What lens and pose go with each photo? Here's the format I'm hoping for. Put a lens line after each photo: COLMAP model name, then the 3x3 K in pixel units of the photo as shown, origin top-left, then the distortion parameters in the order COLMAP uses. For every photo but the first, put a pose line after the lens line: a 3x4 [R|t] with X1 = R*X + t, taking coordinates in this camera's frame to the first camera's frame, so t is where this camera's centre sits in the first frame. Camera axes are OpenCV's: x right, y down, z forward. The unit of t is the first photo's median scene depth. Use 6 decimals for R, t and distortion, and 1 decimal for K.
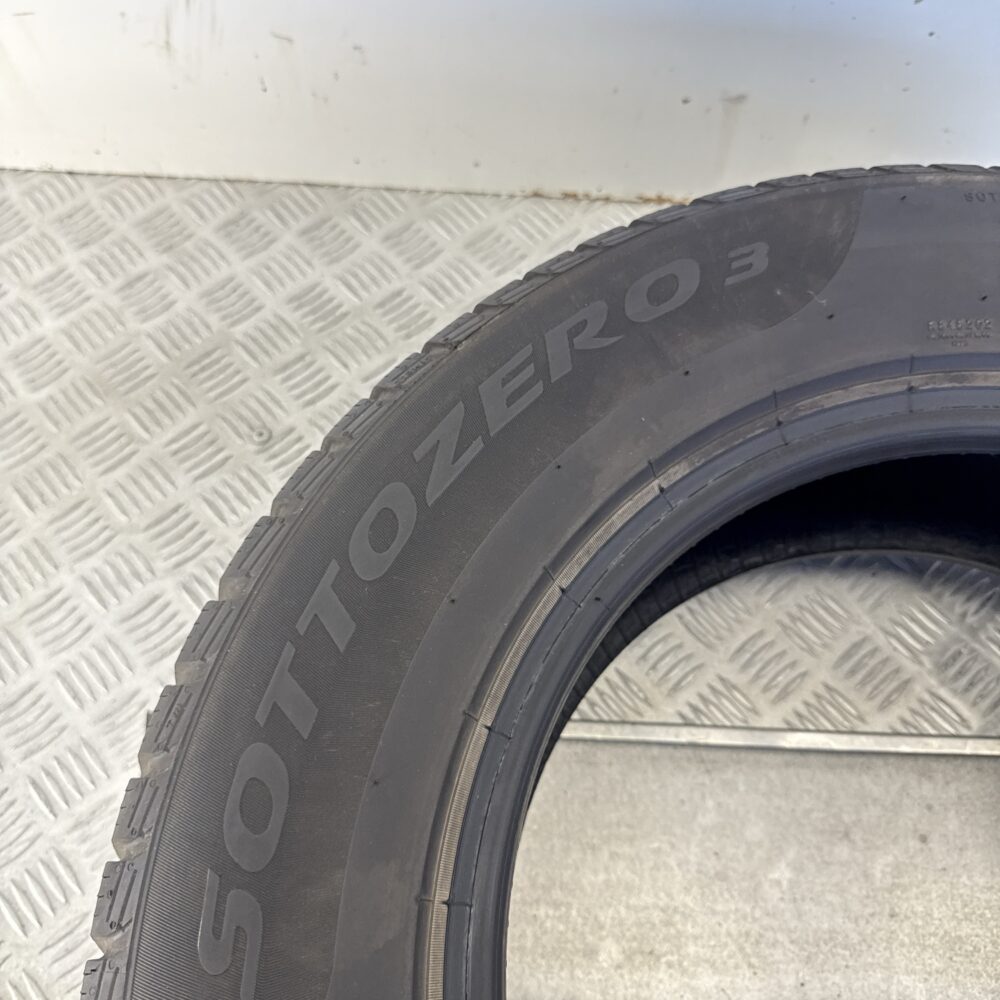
lens RADIAL K [[919.6, 0, 500.0], [0, 919.6, 500.0], [0, 0, 1]] dist [0.125194, -0.265123]
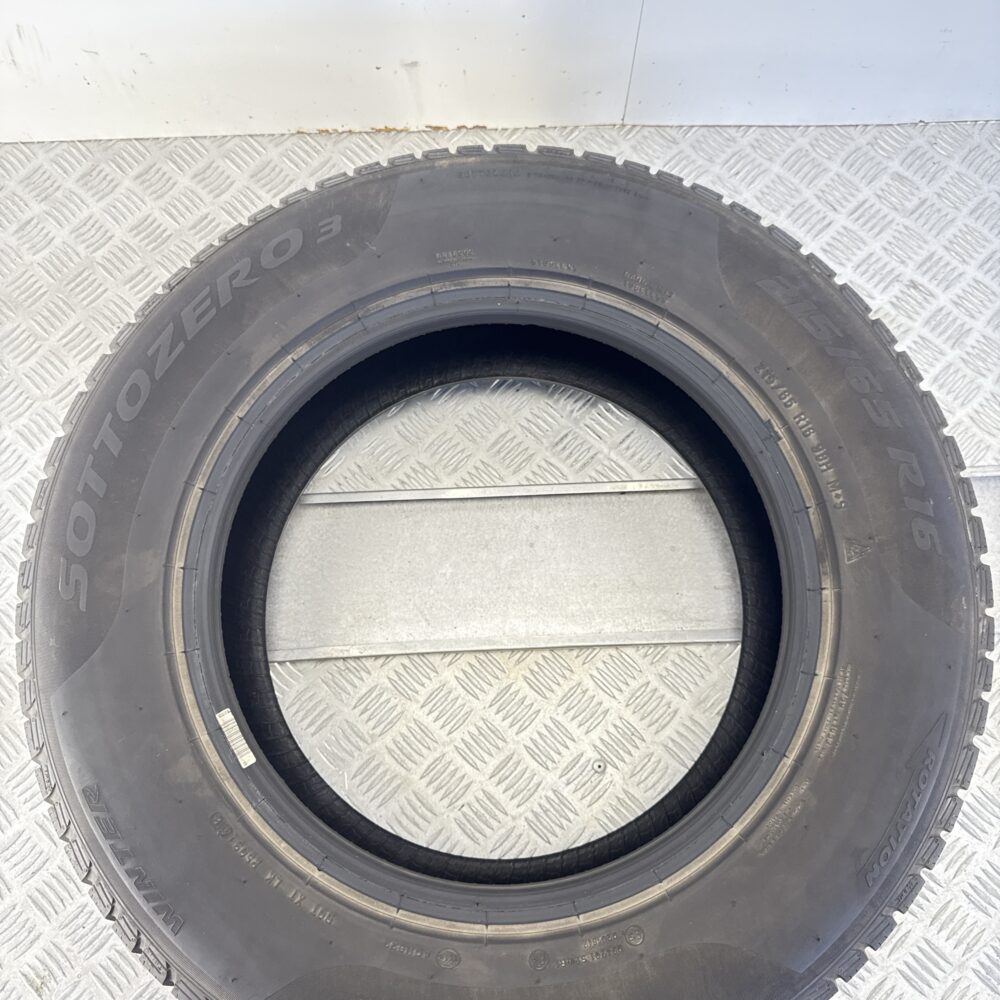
lens RADIAL K [[919.6, 0, 500.0], [0, 919.6, 500.0], [0, 0, 1]] dist [0.125194, -0.265123]
pose [[0.996822, -0.076987, -0.020450, 0.402574], [0.079467, 0.978828, 0.188628, -0.036451], [0.005495, -0.189653, 0.981836, -0.589344]]
